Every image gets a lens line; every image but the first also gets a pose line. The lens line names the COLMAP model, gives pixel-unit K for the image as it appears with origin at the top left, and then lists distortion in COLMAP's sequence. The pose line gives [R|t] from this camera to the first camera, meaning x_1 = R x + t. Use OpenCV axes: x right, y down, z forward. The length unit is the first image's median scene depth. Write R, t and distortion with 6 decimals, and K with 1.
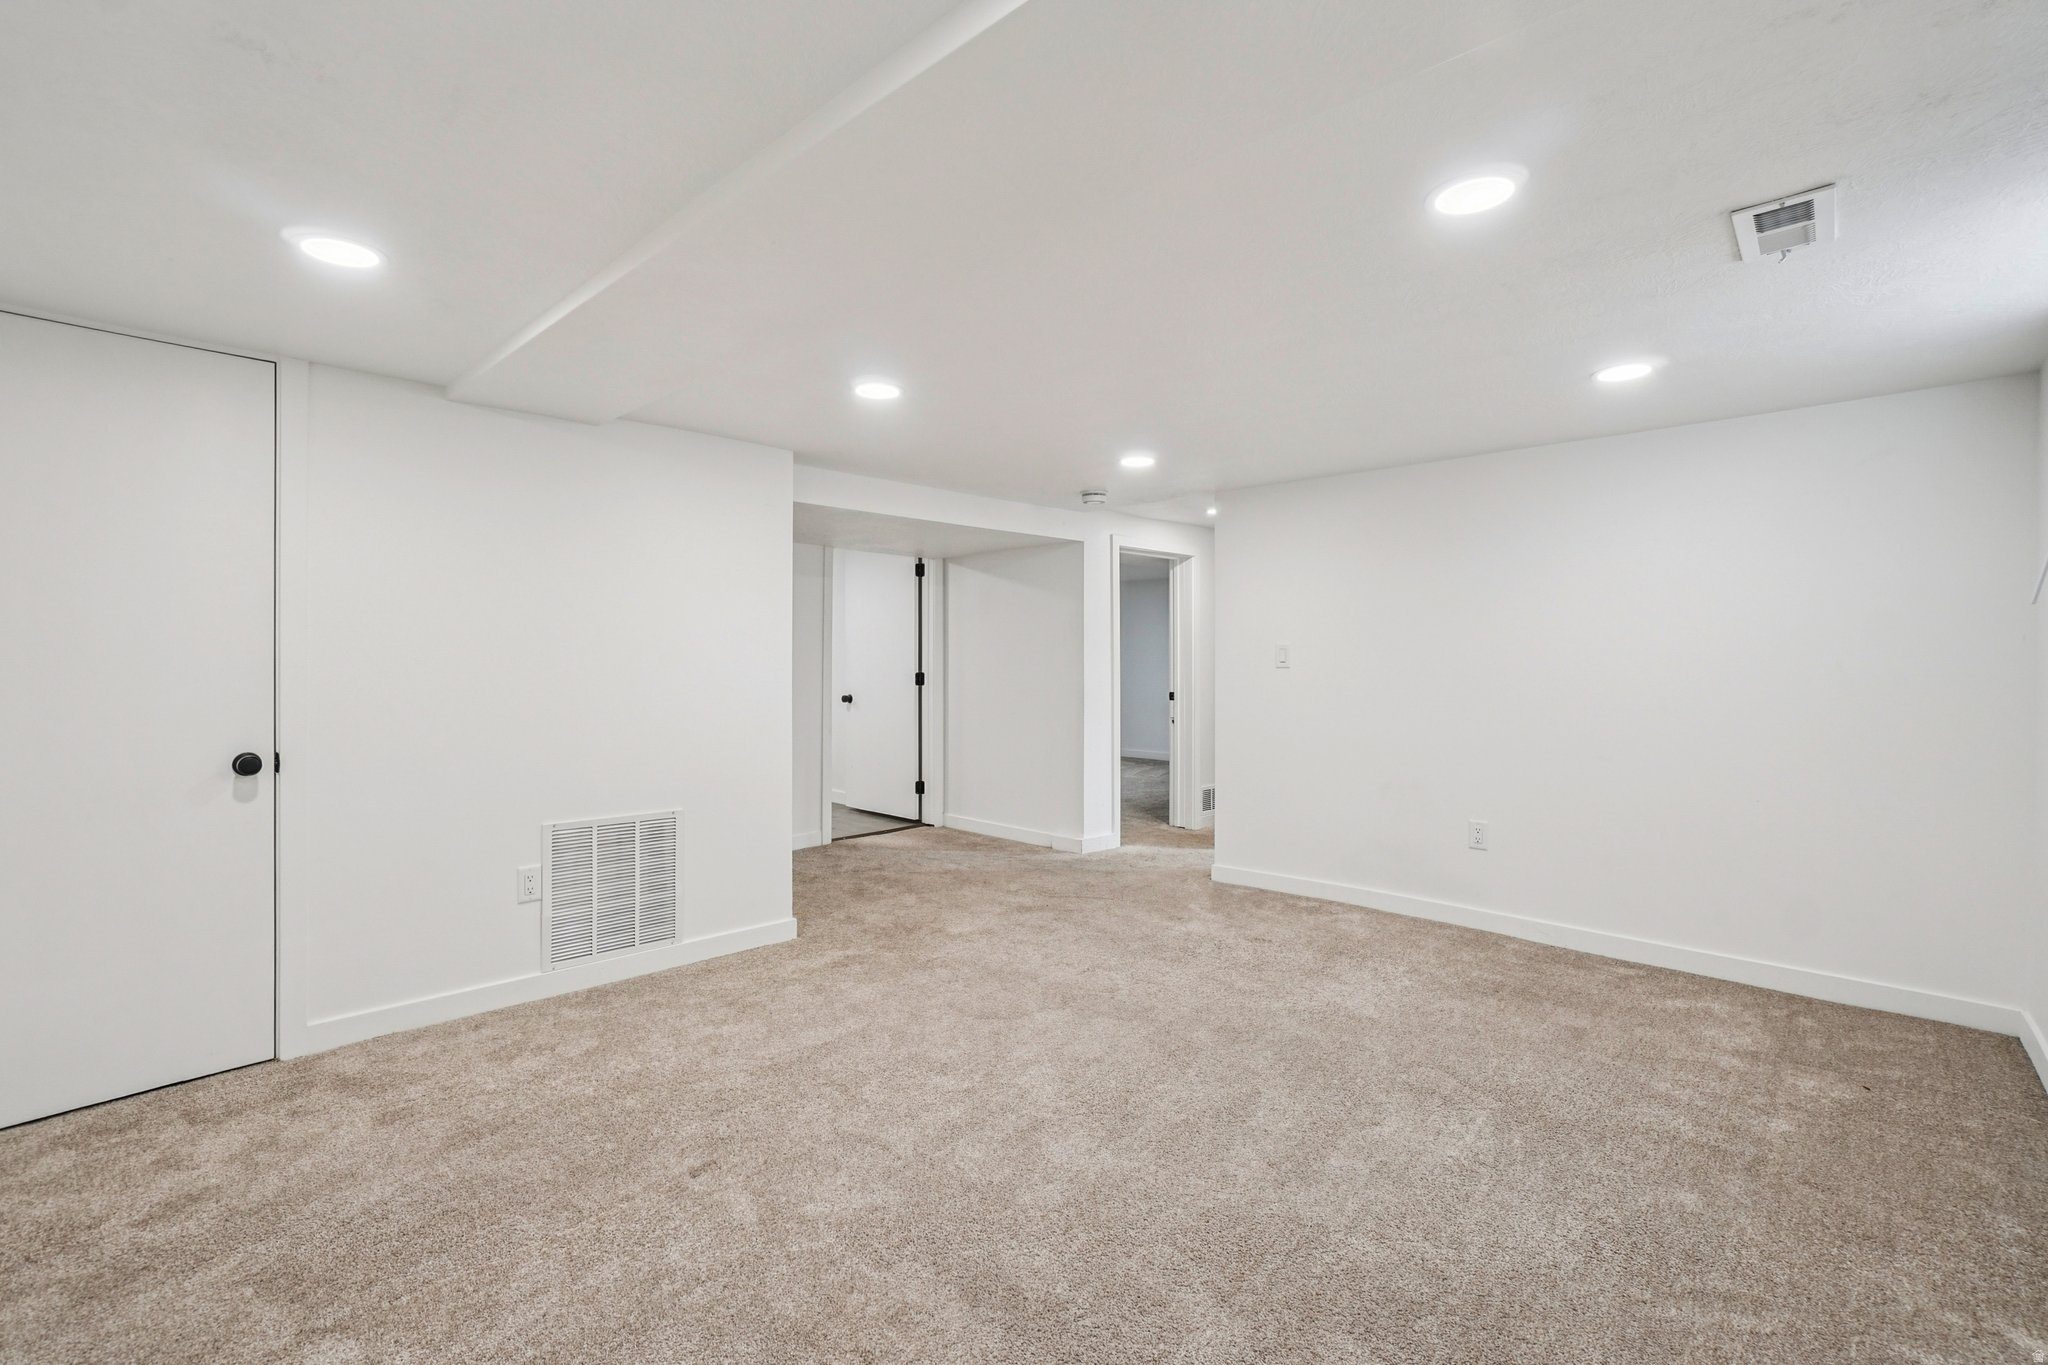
lens RADIAL K [[901.8, 0, 1004.8], [0, 901.8, 684.7], [0, 0, 1]] dist [-0.049460, 0.022577]
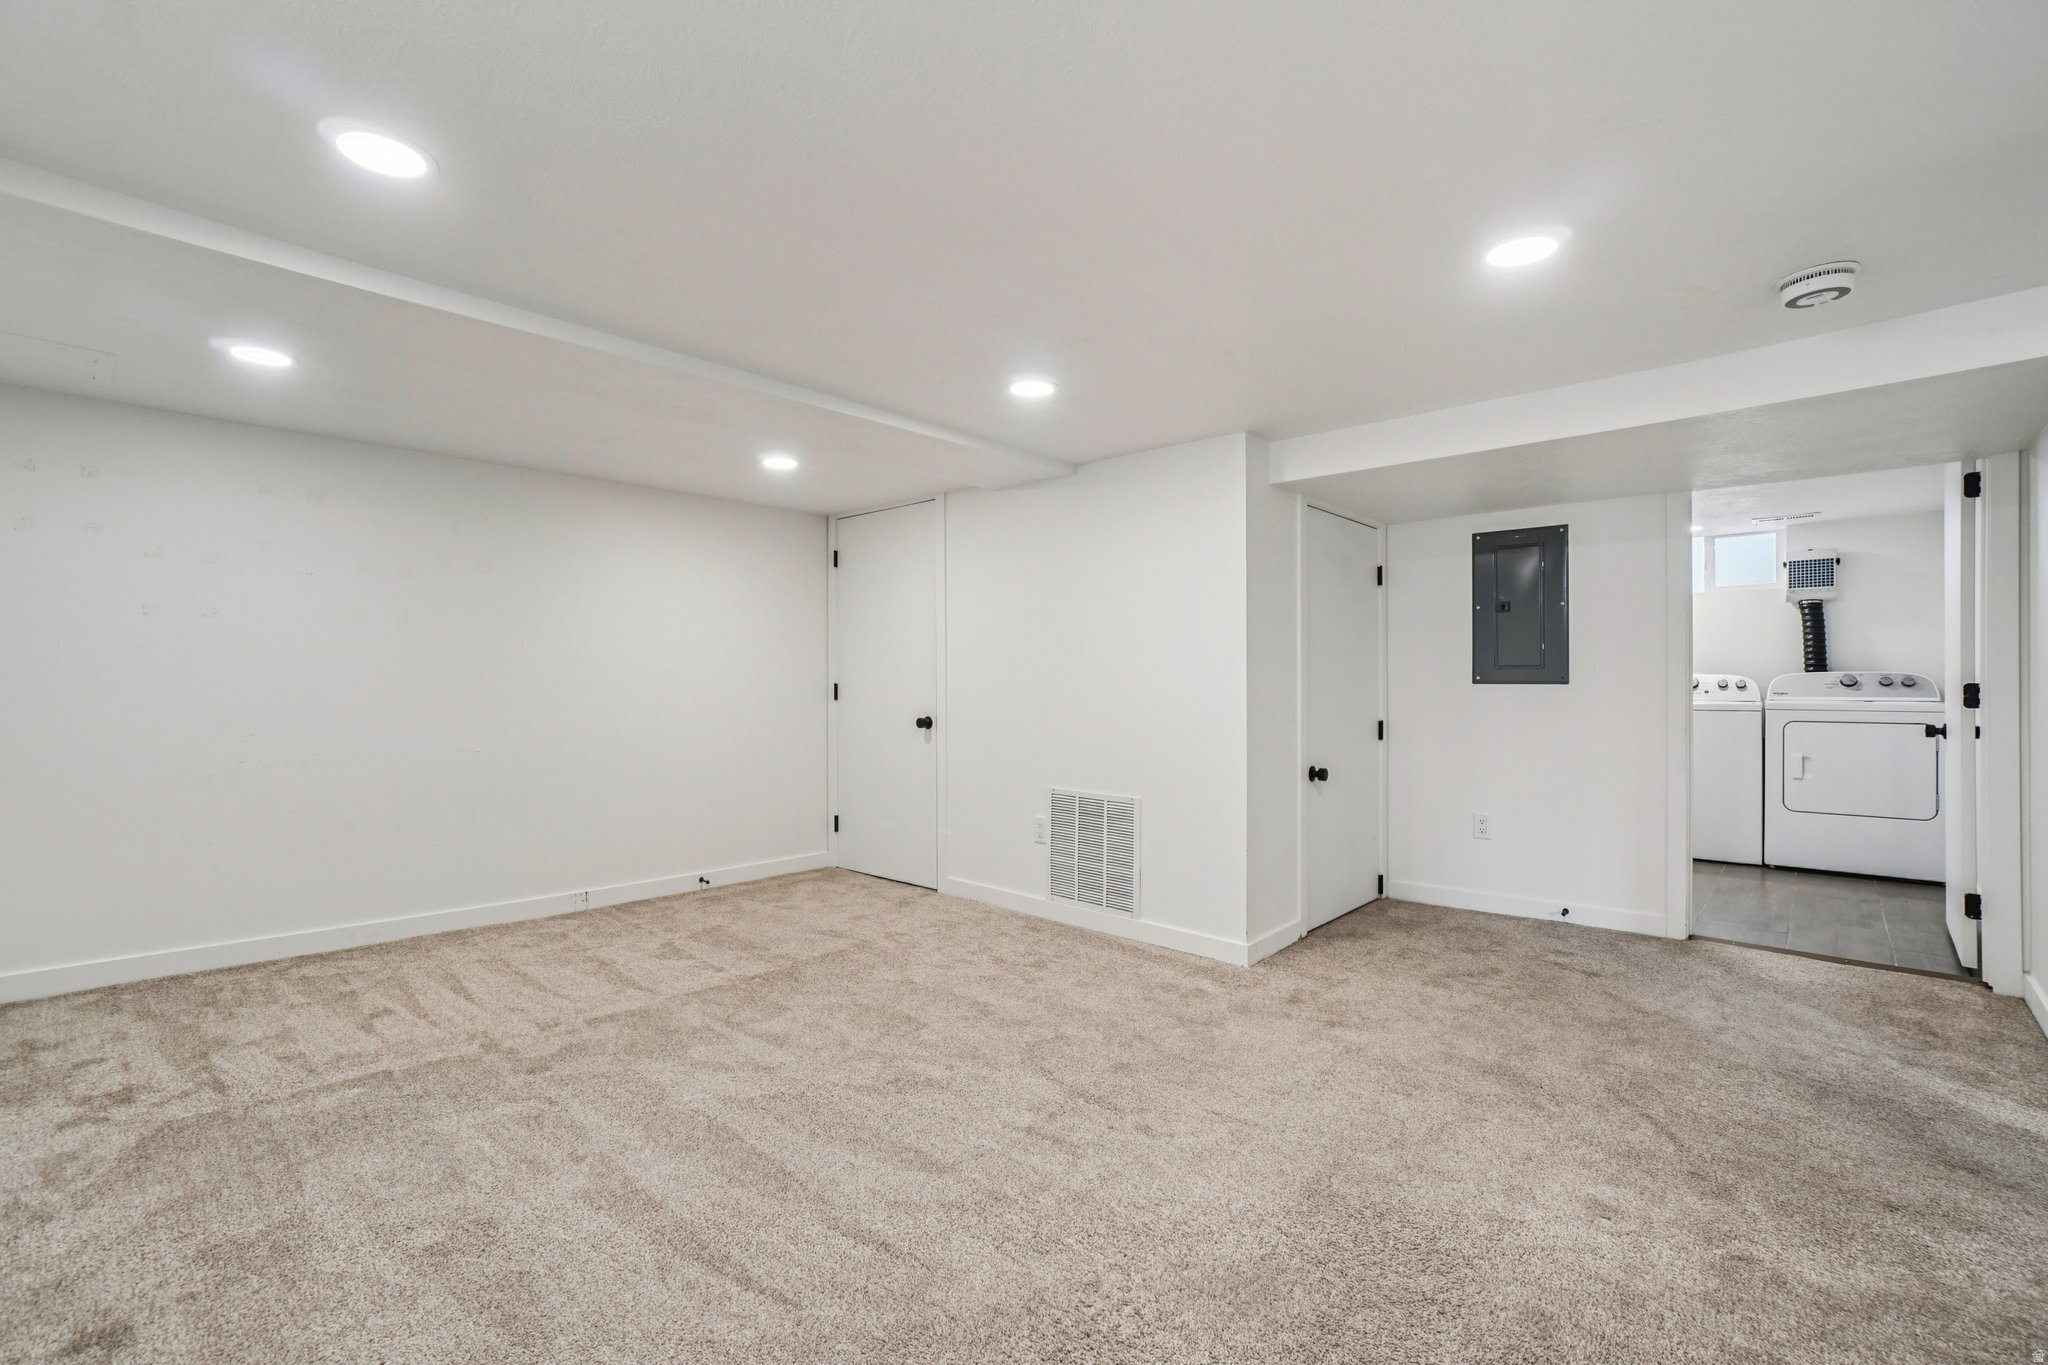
lens RADIAL K [[901.8, 0, 1004.8], [0, 901.8, 684.7], [0, 0, 1]] dist [-0.049460, 0.022577]
pose [[0.021554, 0.004229, -0.999759, 0.768305], [-0.022973, 0.999729, 0.003734, -0.001244], [0.999504, 0.022887, 0.021645, 0.835797]]
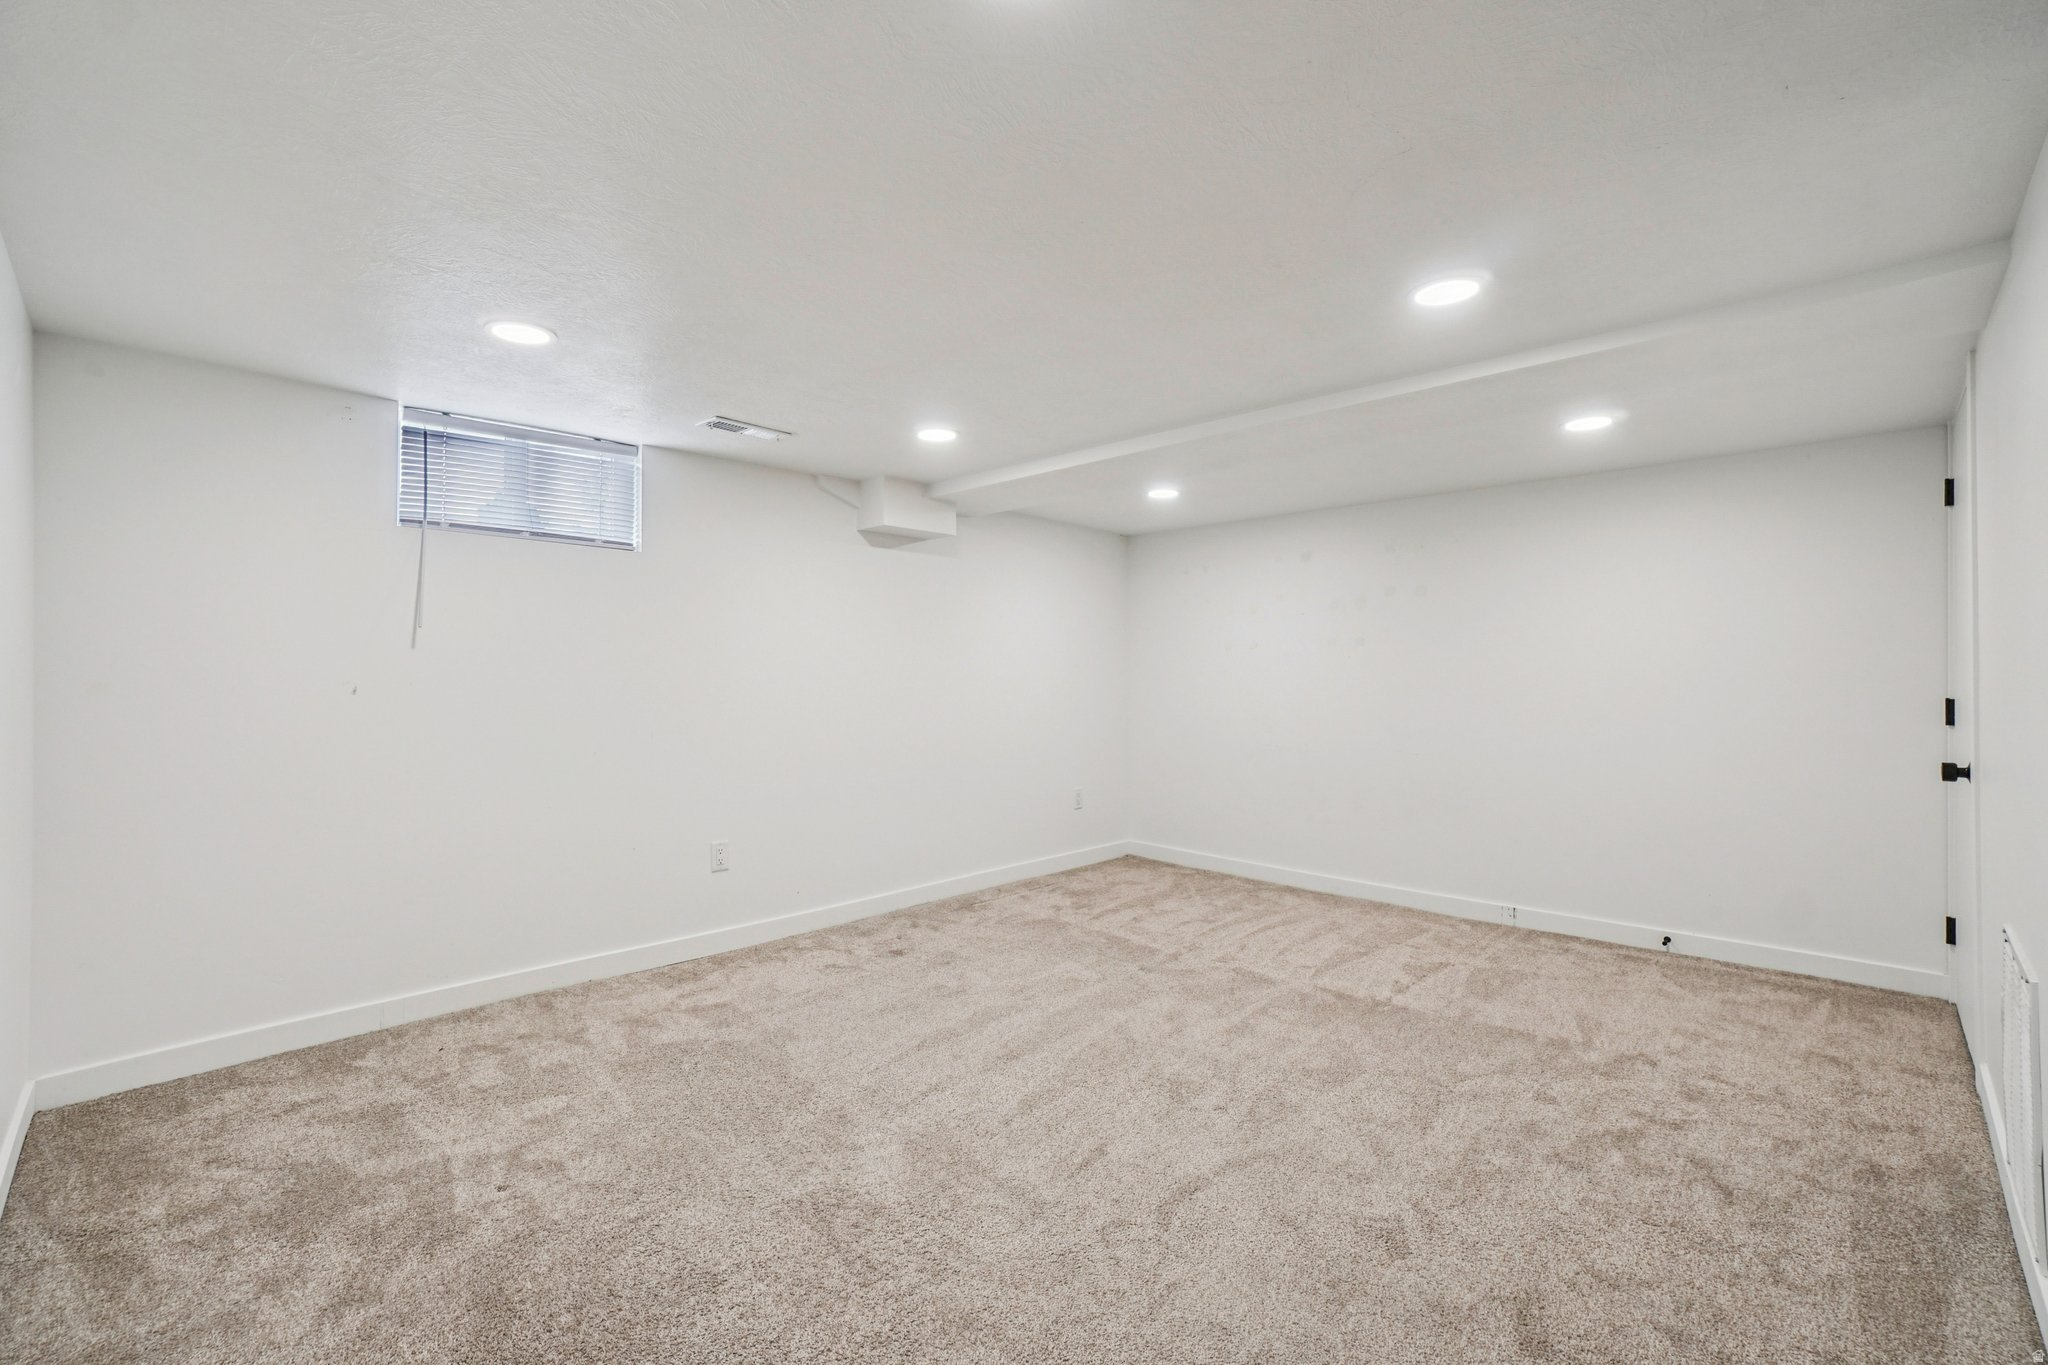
lens RADIAL K [[901.8, 0, 1004.8], [0, 901.8, 684.7], [0, 0, 1]] dist [-0.049460, 0.022577]
pose [[-0.999997, -0.001408, 0.002213, 0.189630], [-0.001350, 0.999667, 0.025772, -0.029791], [-0.002249, 0.025769, -0.999665, 1.508300]]
